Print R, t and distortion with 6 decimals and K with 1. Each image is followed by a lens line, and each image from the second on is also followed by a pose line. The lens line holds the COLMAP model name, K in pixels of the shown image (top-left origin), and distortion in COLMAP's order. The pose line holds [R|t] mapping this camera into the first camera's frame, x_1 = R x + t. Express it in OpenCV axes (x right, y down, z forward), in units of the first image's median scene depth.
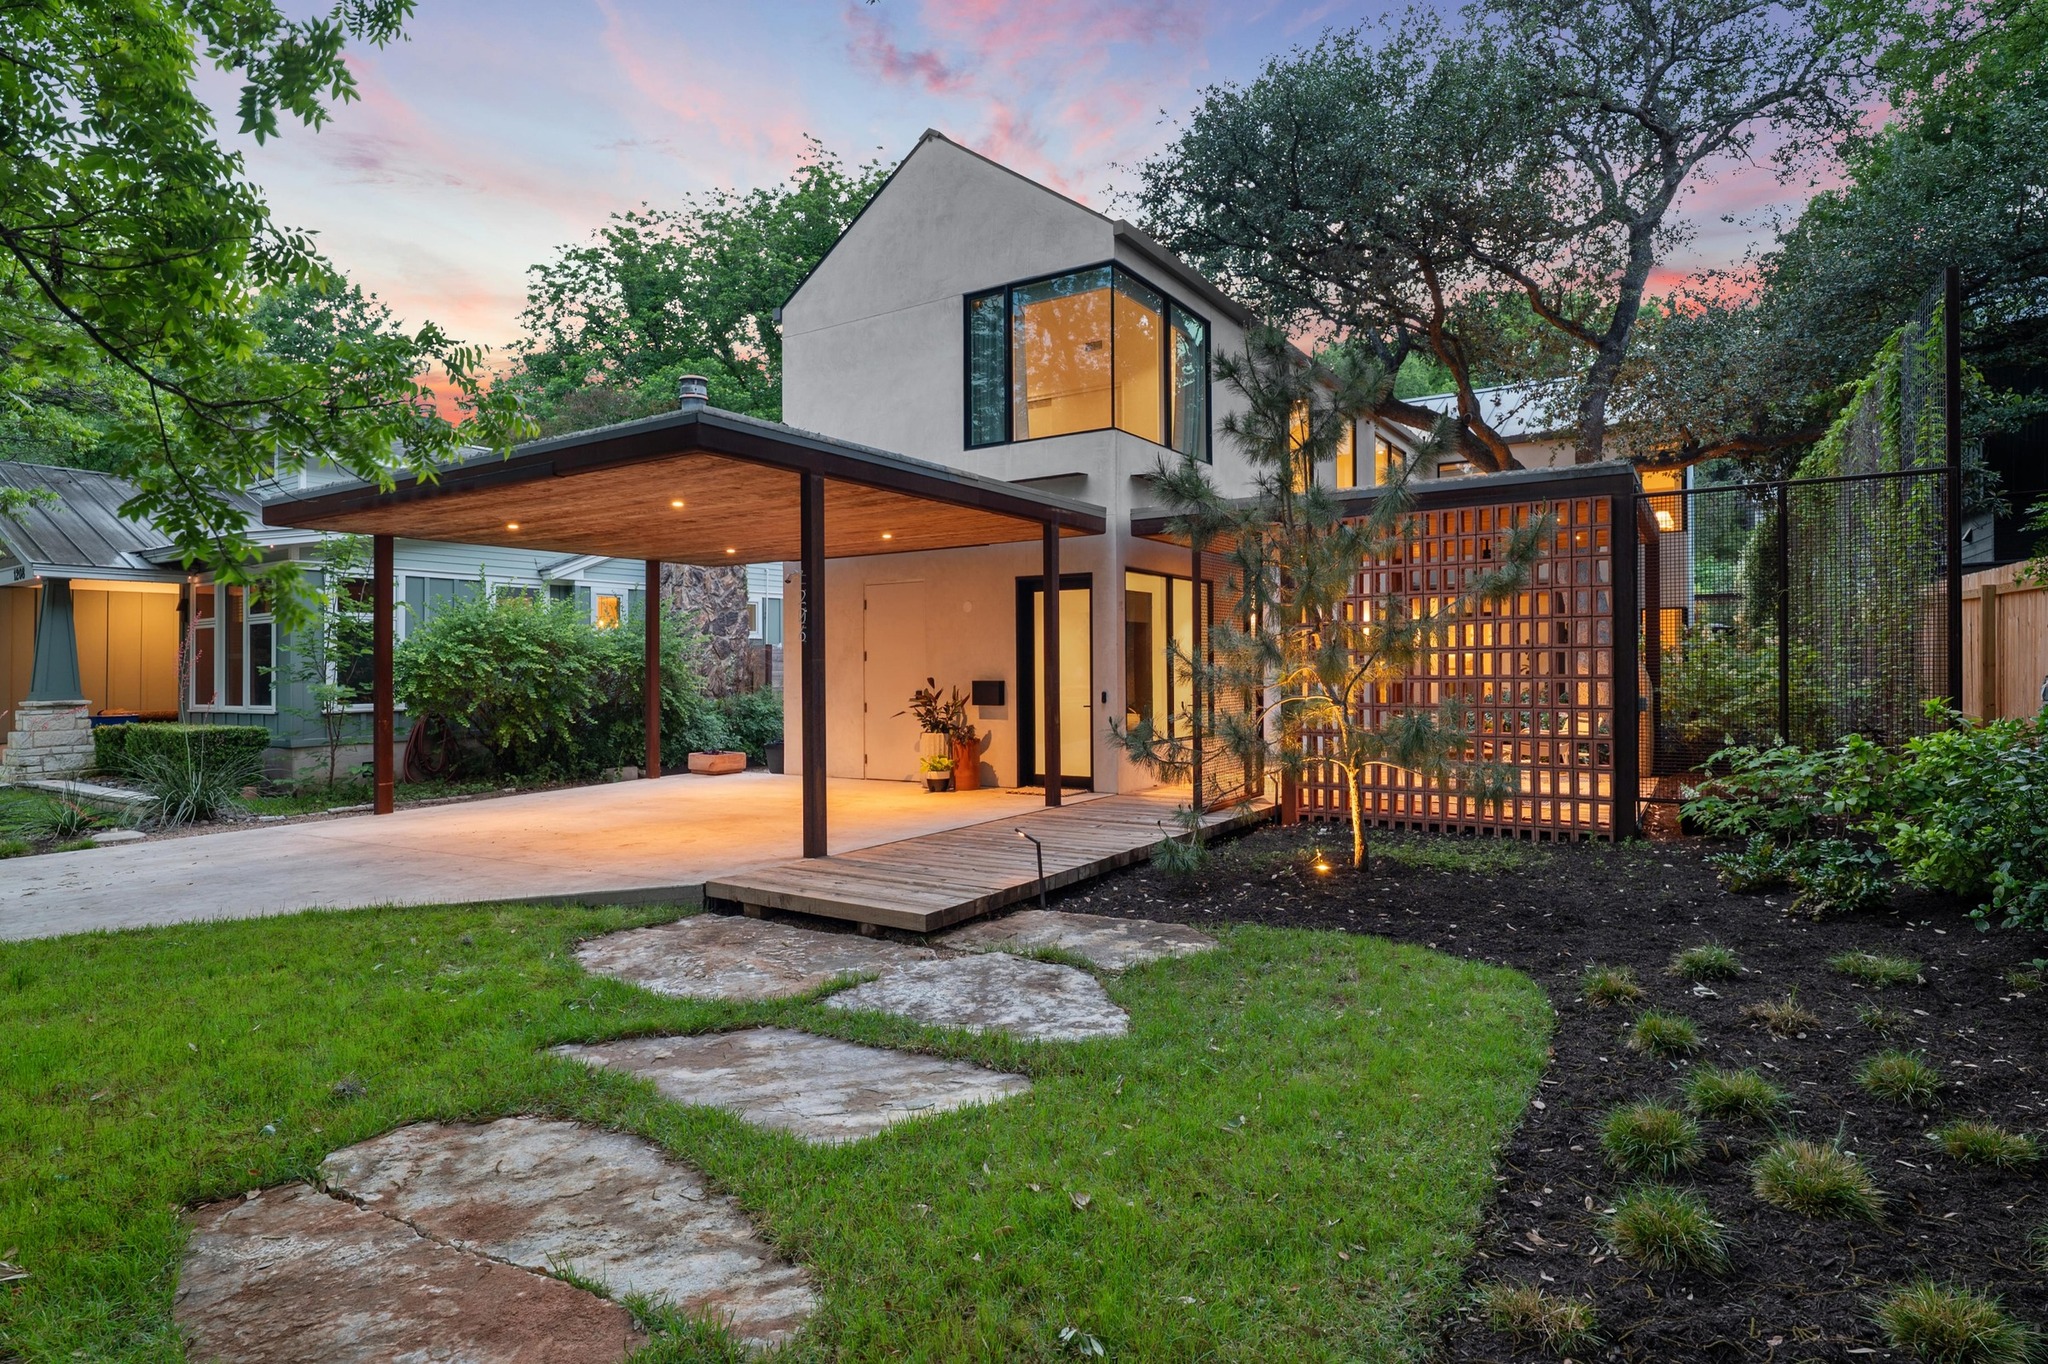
lens RADIAL K [[1086.4, 0, 1021.7], [0, 1086.4, 683.8], [0, 0, 1]] dist [-0.000386, 0.000225]
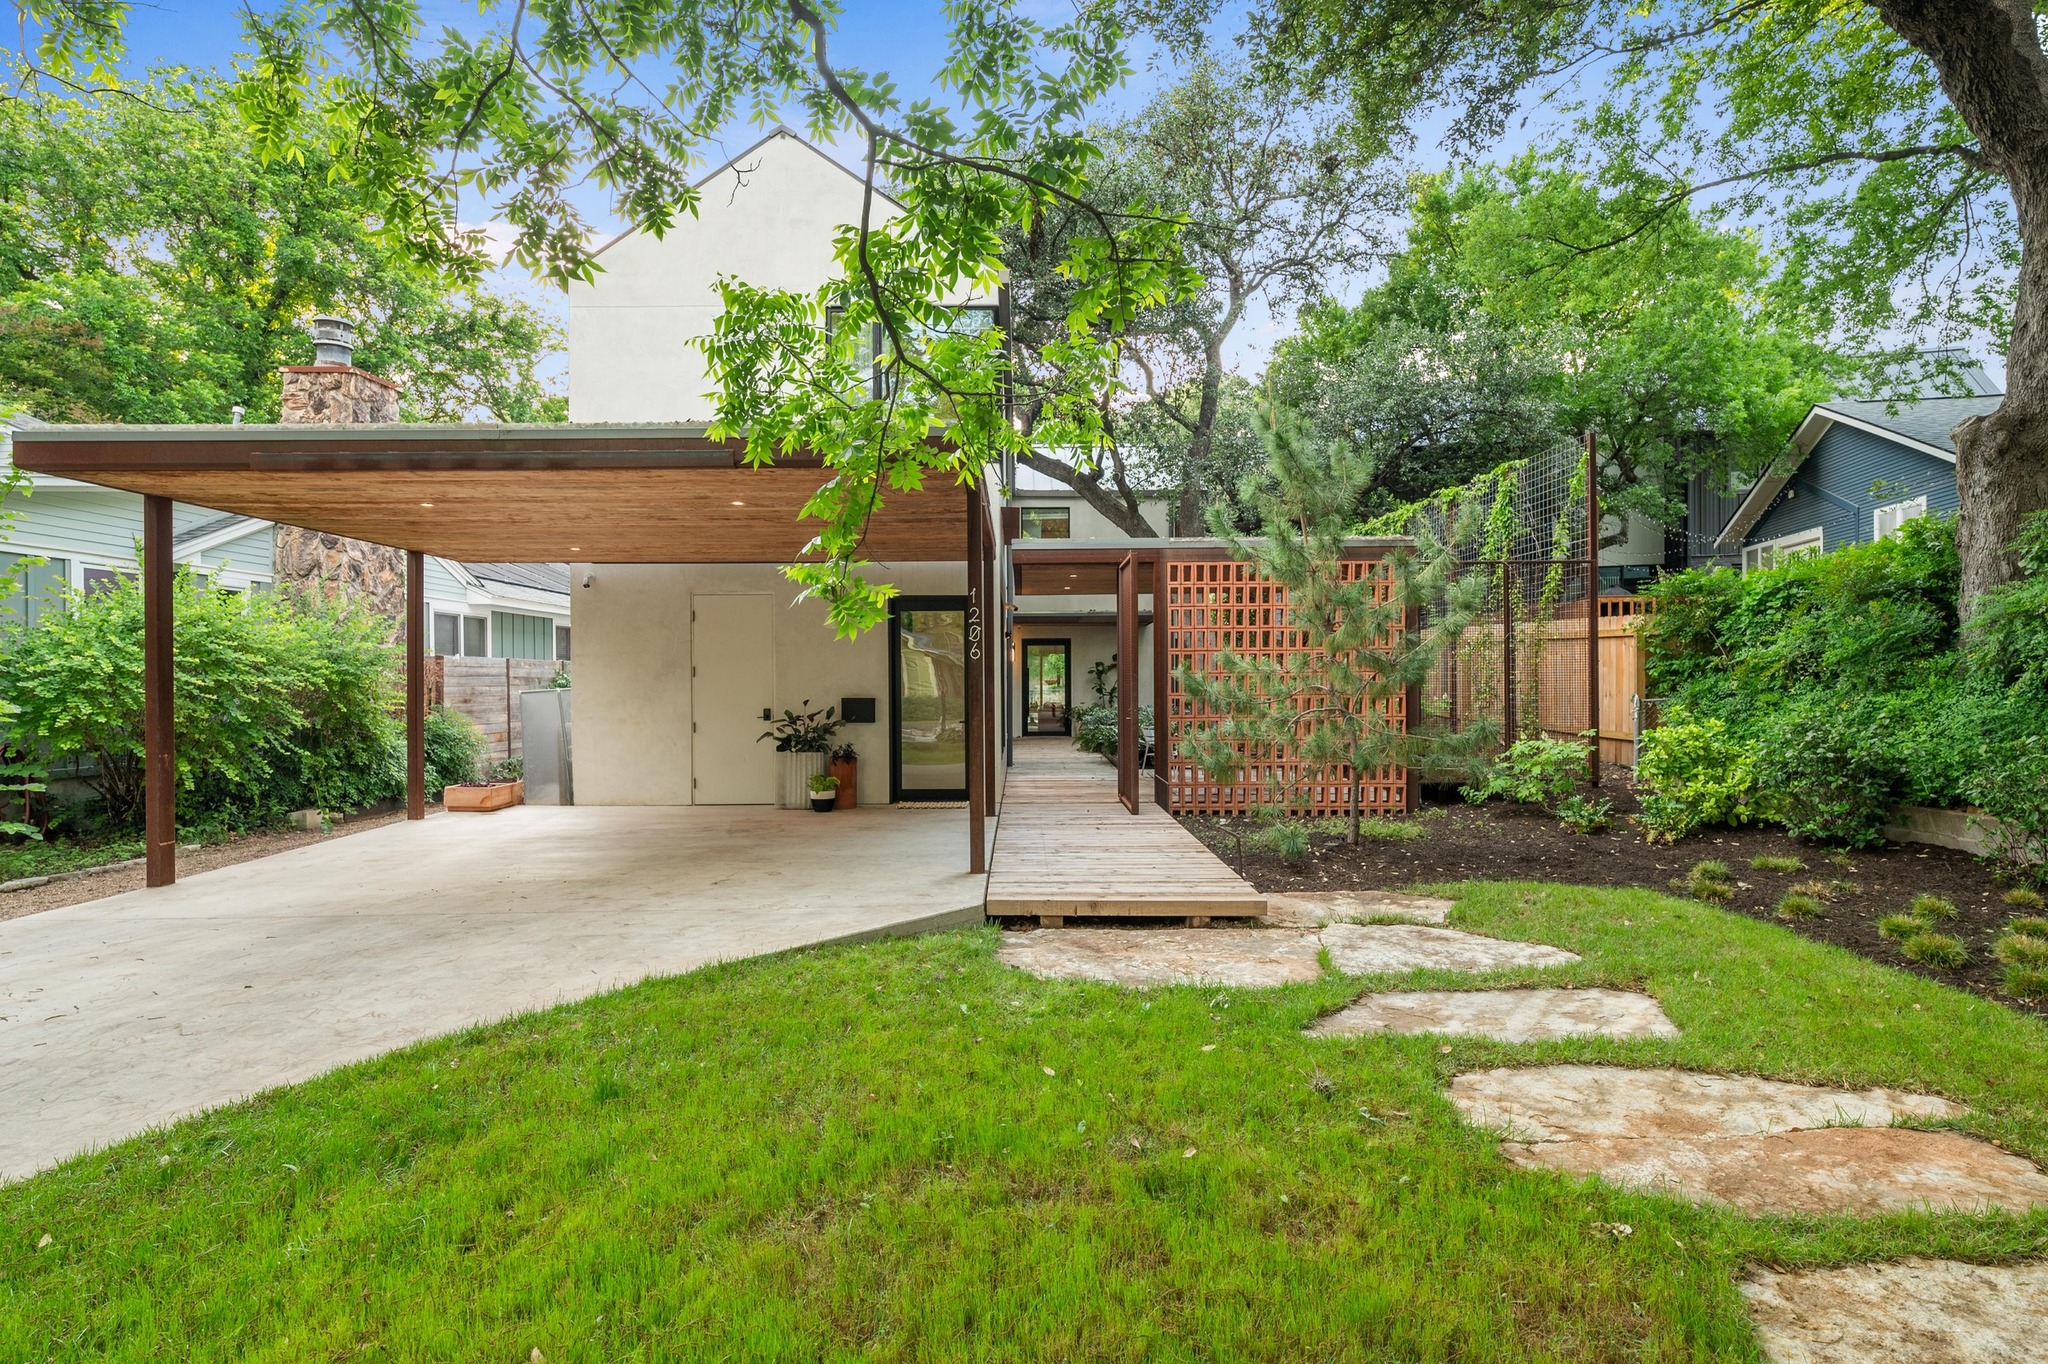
lens RADIAL K [[1086.4, 0, 1019.3], [0, 1086.4, 683.1], [0, 0, 1]] dist [-0.000386, 0.000225]
pose [[0.840896, 0.004418, 0.541179, -0.549170], [0.004942, 0.999862, -0.015842, 0.000625], [-0.541174, 0.015996, 0.840758, 0.104787]]
